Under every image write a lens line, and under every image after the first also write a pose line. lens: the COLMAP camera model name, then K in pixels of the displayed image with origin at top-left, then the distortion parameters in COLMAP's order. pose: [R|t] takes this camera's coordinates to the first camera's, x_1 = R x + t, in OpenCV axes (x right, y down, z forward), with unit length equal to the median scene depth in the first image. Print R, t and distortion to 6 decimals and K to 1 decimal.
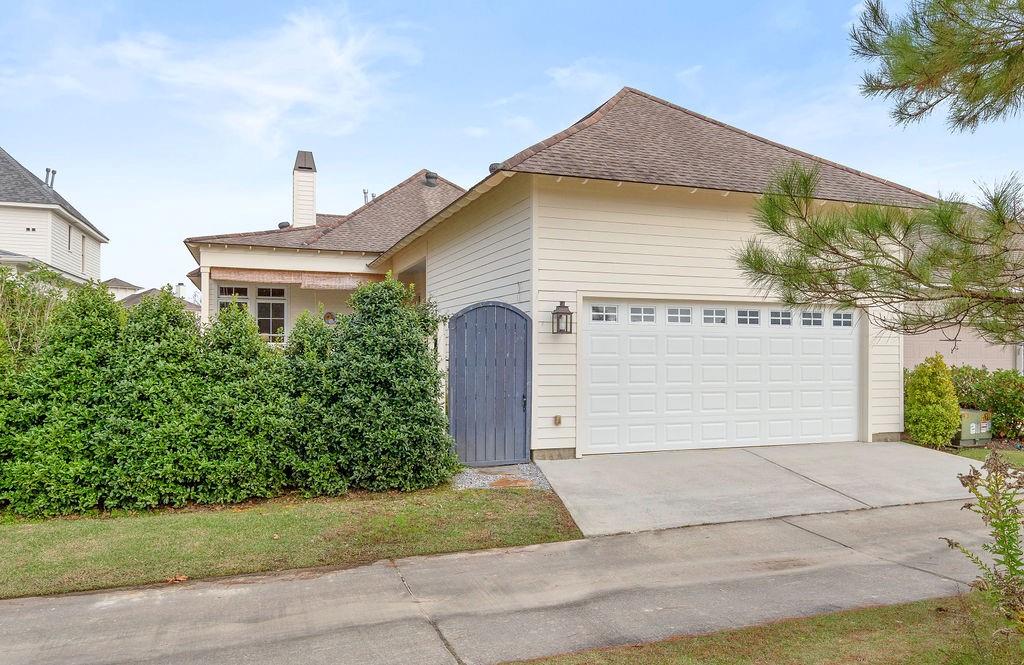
lens RADIAL K [[693.3, 0, 515.5], [0, 693.3, 334.9], [0, 0, 1]] dist [0.040961, 0.000878]
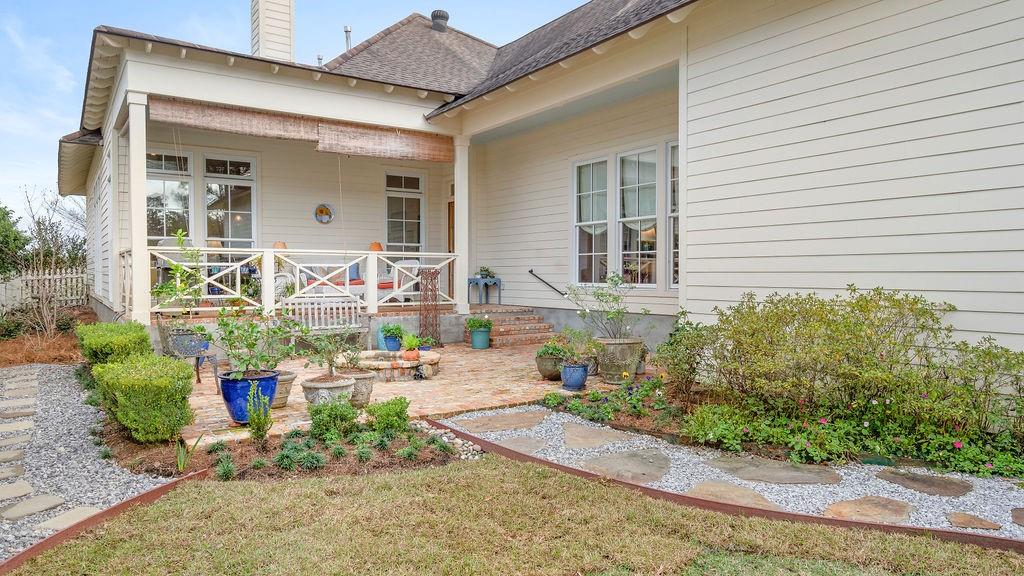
lens RADIAL K [[660.2, 0, 508.8], [0, 660.2, 290.1], [0, 0, 1]] dist [0.001462, 0.000553]
pose [[0.971625, -0.011587, 0.236243, -0.277351], [0.002536, 0.999252, 0.038580, 0.022864], [-0.236513, -0.036886, 0.970928, 0.441548]]
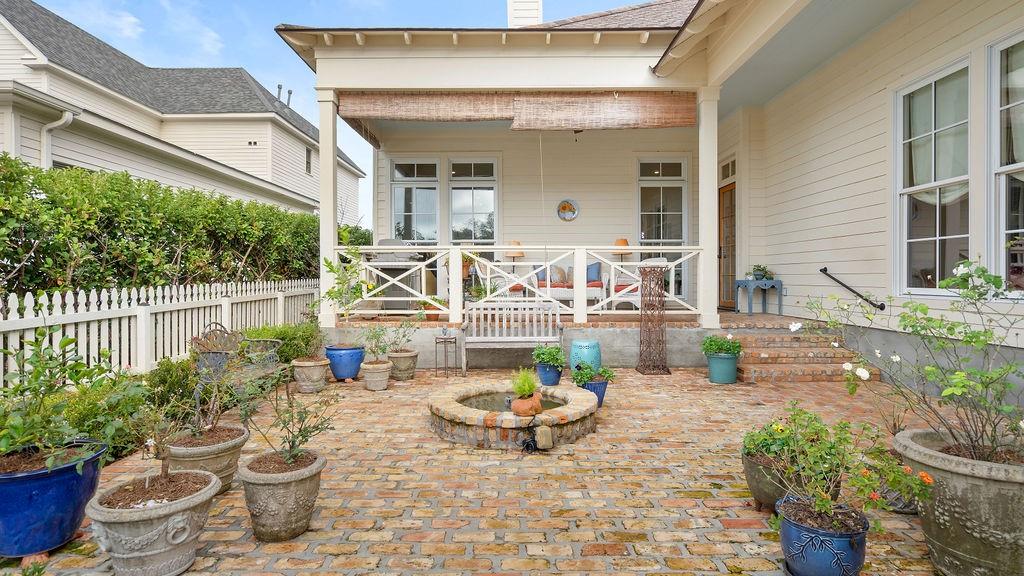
lens RADIAL K [[510.1, 0, 504.8], [0, 510.1, 280.9], [0, 0, 1]] dist [-0.003454, -0.000989]
pose [[0.932139, -0.003042, -0.362087, -0.183948], [0.010729, 0.999758, 0.019220, 0.027689], [0.361941, -0.021801, 0.931946, 0.656665]]
